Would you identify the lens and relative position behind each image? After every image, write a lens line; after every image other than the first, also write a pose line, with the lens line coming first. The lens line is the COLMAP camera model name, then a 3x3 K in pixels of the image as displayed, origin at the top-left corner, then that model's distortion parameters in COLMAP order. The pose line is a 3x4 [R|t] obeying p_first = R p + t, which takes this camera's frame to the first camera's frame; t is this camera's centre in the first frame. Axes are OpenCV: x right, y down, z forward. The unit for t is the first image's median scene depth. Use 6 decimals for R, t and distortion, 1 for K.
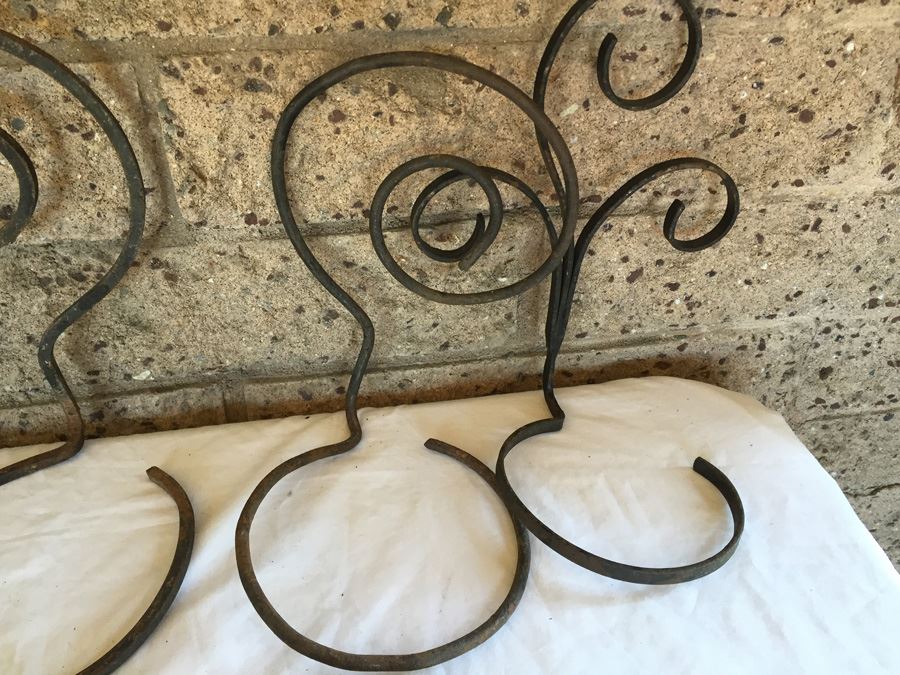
lens RADIAL K [[783.1, 0, 453.0], [0, 783.1, 338.0], [0, 0, 1]] dist [0.054778, -0.120392]
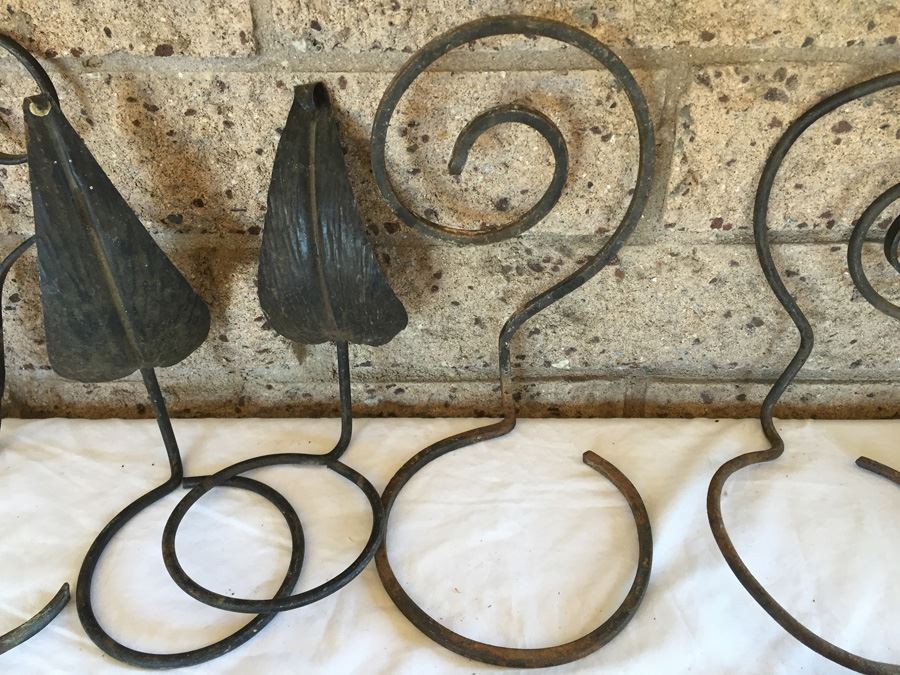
lens RADIAL K [[783.1, 0, 446.2], [0, 783.1, 339.3], [0, 0, 1]] dist [0.054778, -0.120392]
pose [[0.975153, 0.090510, -0.202199, -0.373199], [-0.092311, 0.995730, 0.000524, 0.031623], [0.201383, 0.018154, 0.979344, -0.076931]]
